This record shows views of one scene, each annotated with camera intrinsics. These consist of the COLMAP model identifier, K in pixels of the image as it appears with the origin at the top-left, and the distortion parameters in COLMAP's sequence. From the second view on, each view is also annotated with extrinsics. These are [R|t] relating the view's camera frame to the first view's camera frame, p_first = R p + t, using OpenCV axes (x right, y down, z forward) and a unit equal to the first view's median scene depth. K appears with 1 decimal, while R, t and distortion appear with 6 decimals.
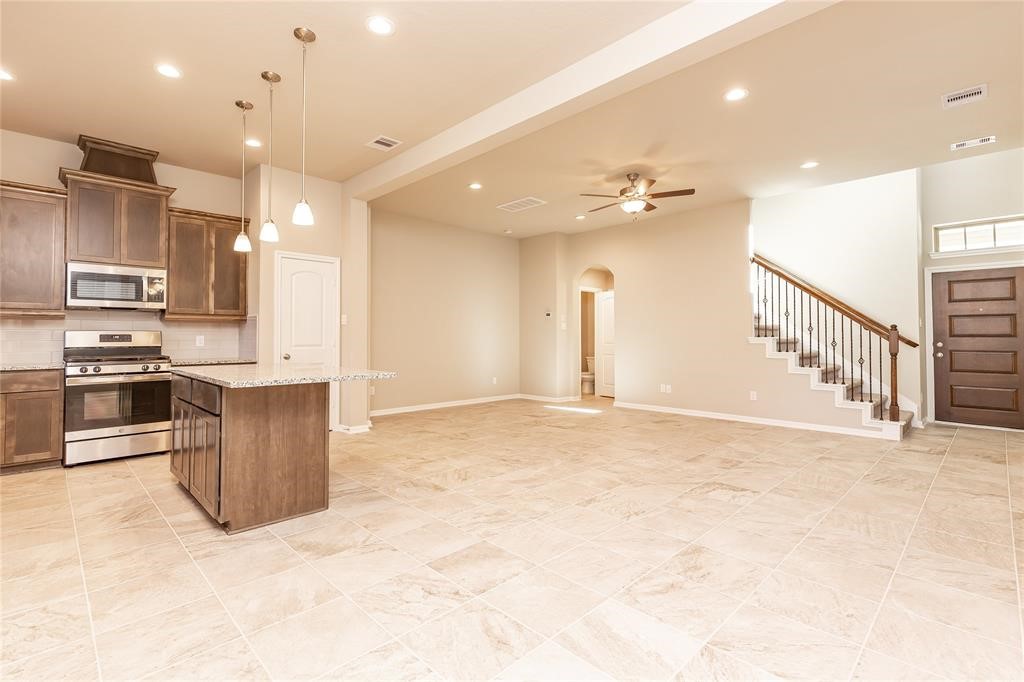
lens RADIAL K [[475.5, 0, 495.8], [0, 475.5, 326.1], [0, 0, 1]] dist [0.013117, -0.000865]
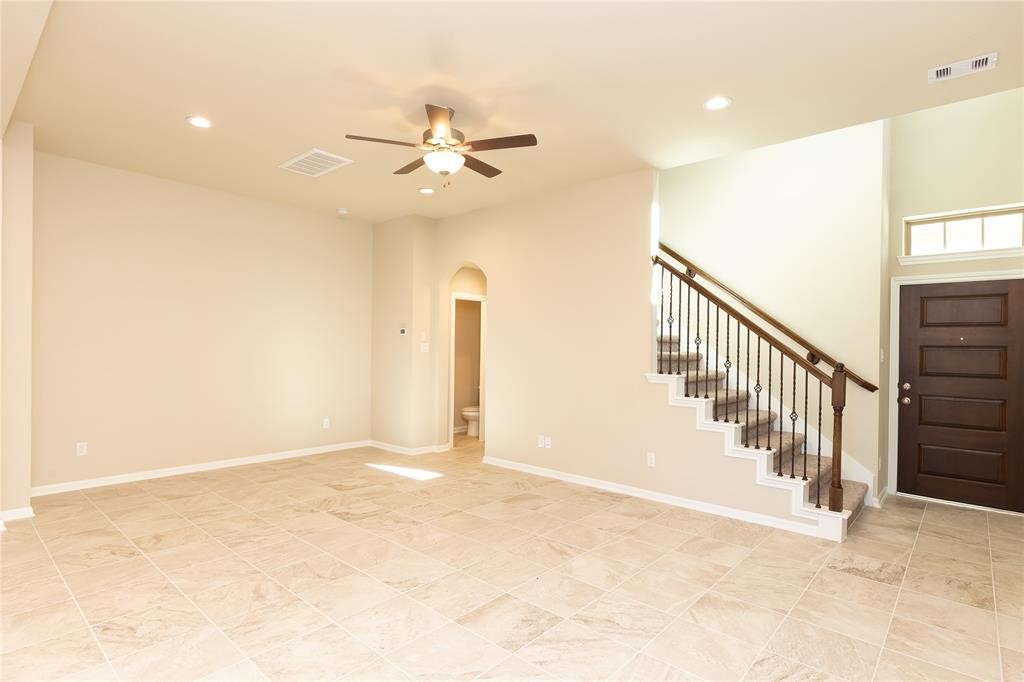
lens RADIAL K [[519.9, 0, 510.5], [0, 519.9, 347.0], [0, 0, 1]] dist [0.005357, 0.000423]
pose [[0.996564, 0.014252, 0.081596, 0.282429], [-0.016226, 0.999590, 0.023578, -0.029422], [-0.081226, -0.024821, 0.996387, 0.287043]]
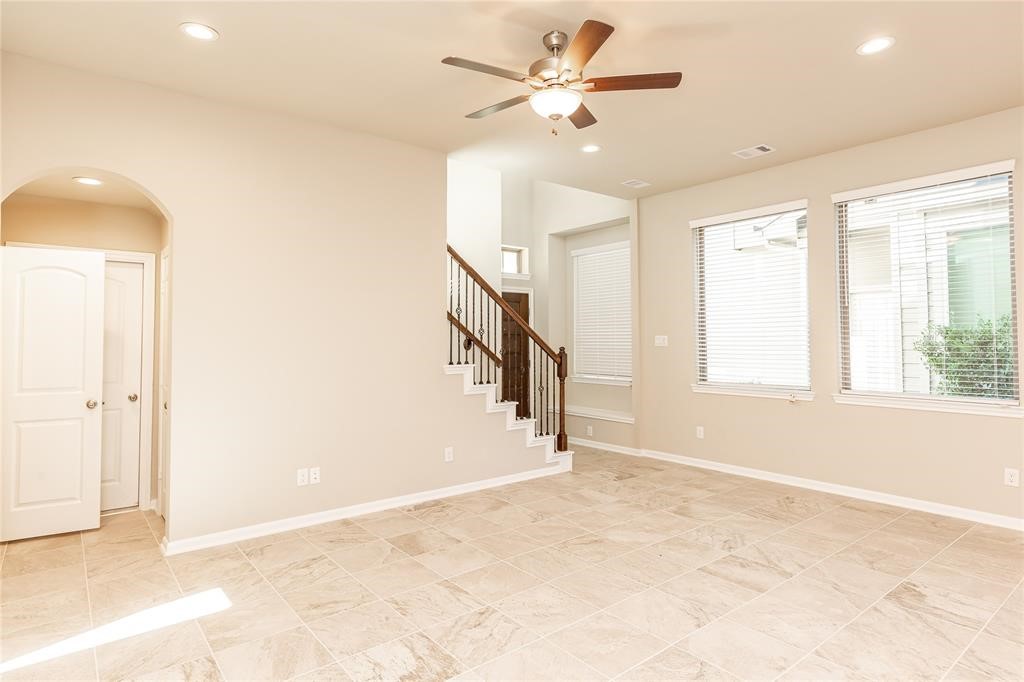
lens RADIAL K [[555.6, 0, 509.6], [0, 555.6, 339.4], [0, 0, 1]] dist [0.005810, 0.000031]
pose [[0.087114, 0.000865, 0.996198, -0.217505], [-0.021955, 0.999758, 0.001052, -0.014284], [-0.995956, -0.021963, 0.087111, 0.874217]]
